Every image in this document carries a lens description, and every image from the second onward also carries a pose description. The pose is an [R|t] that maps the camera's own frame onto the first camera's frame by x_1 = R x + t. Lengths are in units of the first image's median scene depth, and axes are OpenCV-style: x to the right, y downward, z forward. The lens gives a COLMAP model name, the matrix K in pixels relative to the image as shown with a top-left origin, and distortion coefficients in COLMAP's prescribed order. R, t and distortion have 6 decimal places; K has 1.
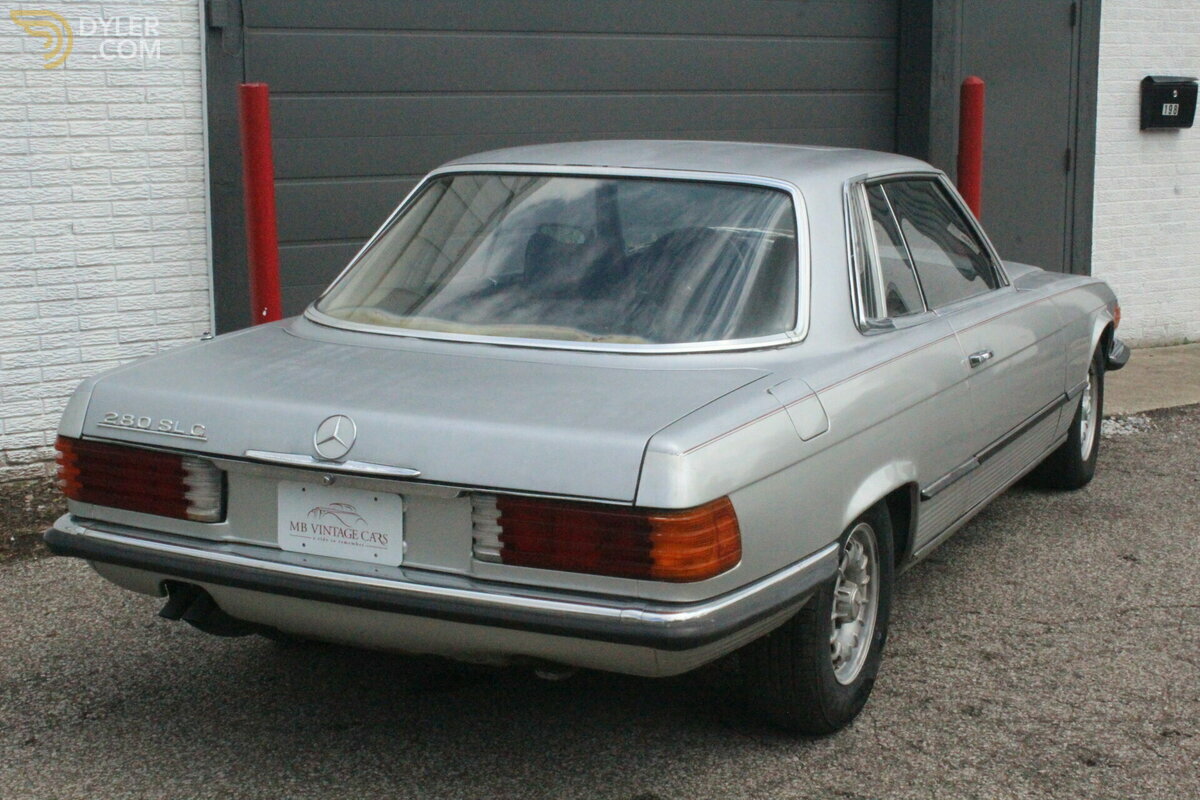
lens RADIAL K [[1876.1, 0, 600.0], [0, 1876.1, 400.0], [0, 0, 1]] dist [-0.012282, 0.053234]
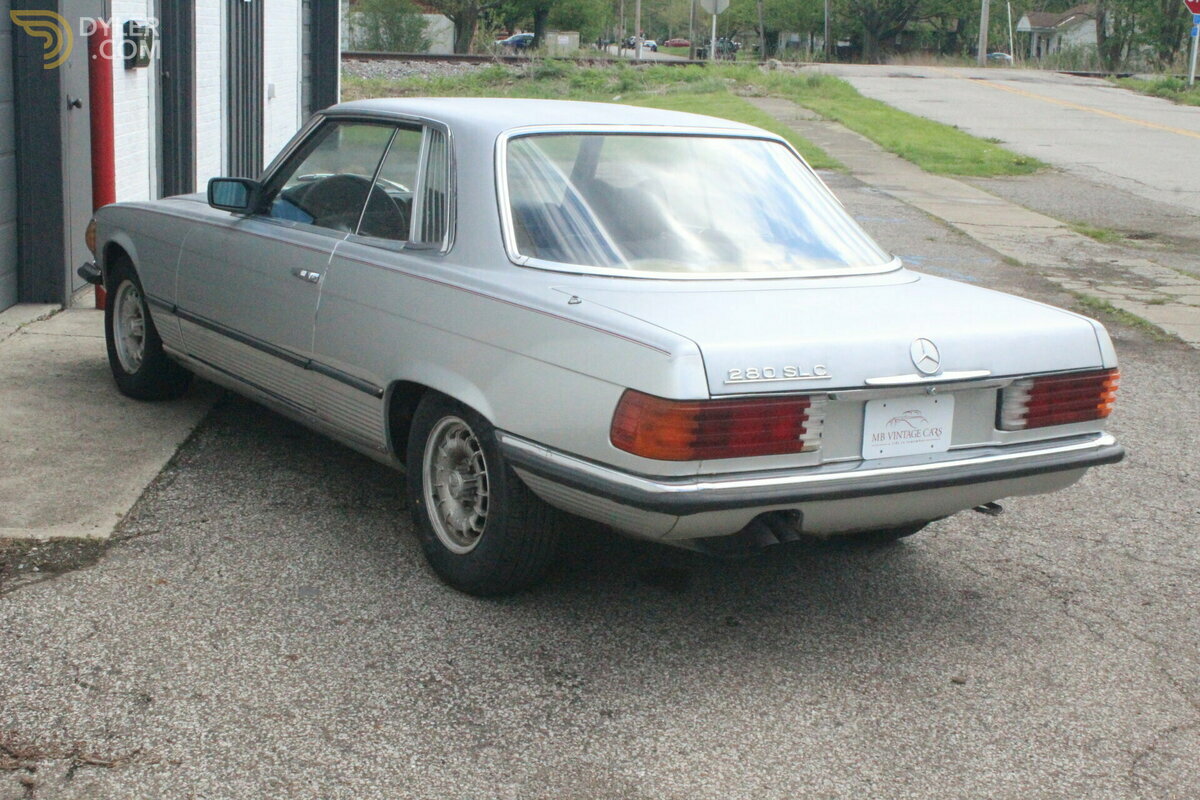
lens RADIAL K [[1805.6, 0, 600.0], [0, 1805.6, 400.0], [0, 0, 1]] dist [-0.015047, -0.012877]
pose [[0.520736, -0.149748, 0.840482, -1.030036], [0.105054, 0.988254, 0.110988, -0.086942], [-0.847229, 0.030500, 0.530351, 0.453044]]
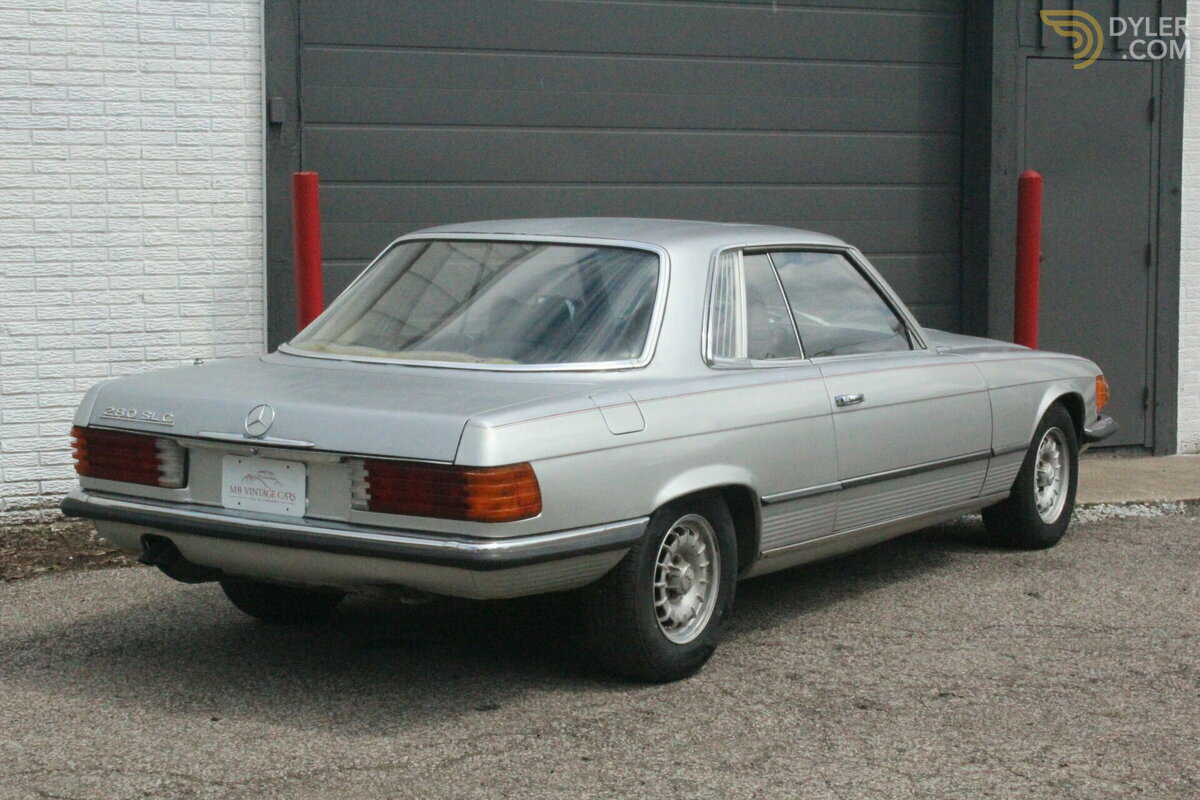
lens RADIAL K [[2342.5, 0, 600.0], [0, 2342.5, 400.0], [0, 0, 1]] dist [0.032343, 0.249471]
pose [[0.990842, 0.015942, -0.134084, 0.271515], [-0.026430, 0.996695, -0.076810, 0.105929], [0.132417, 0.079650, 0.987989, -0.531765]]
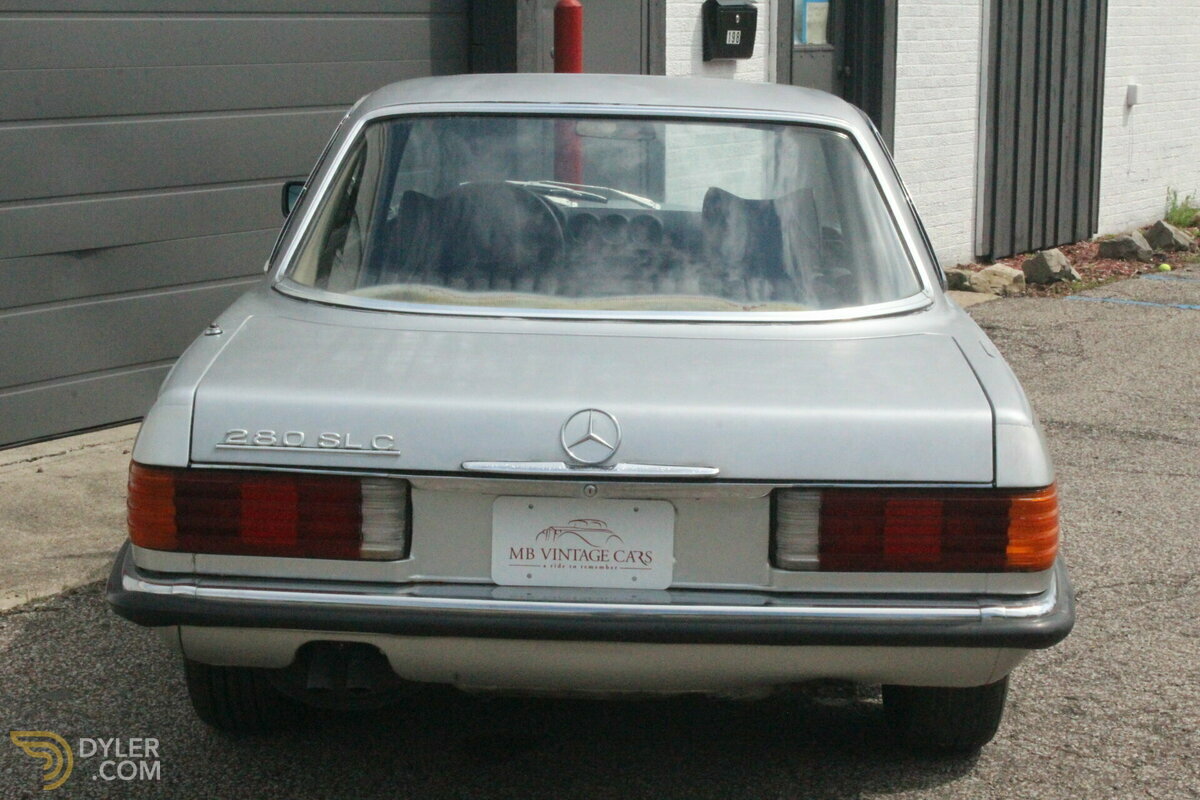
lens RADIAL K [[2448.4, 0, 600.0], [0, 2448.4, 400.0], [0, 0, 1]] dist [0.030670, 0.506906]
pose [[0.909850, -0.059519, 0.410646, -0.468818], [0.062620, 0.998020, 0.005908, -0.001672], [-0.410184, 0.020339, 0.911776, 0.026614]]
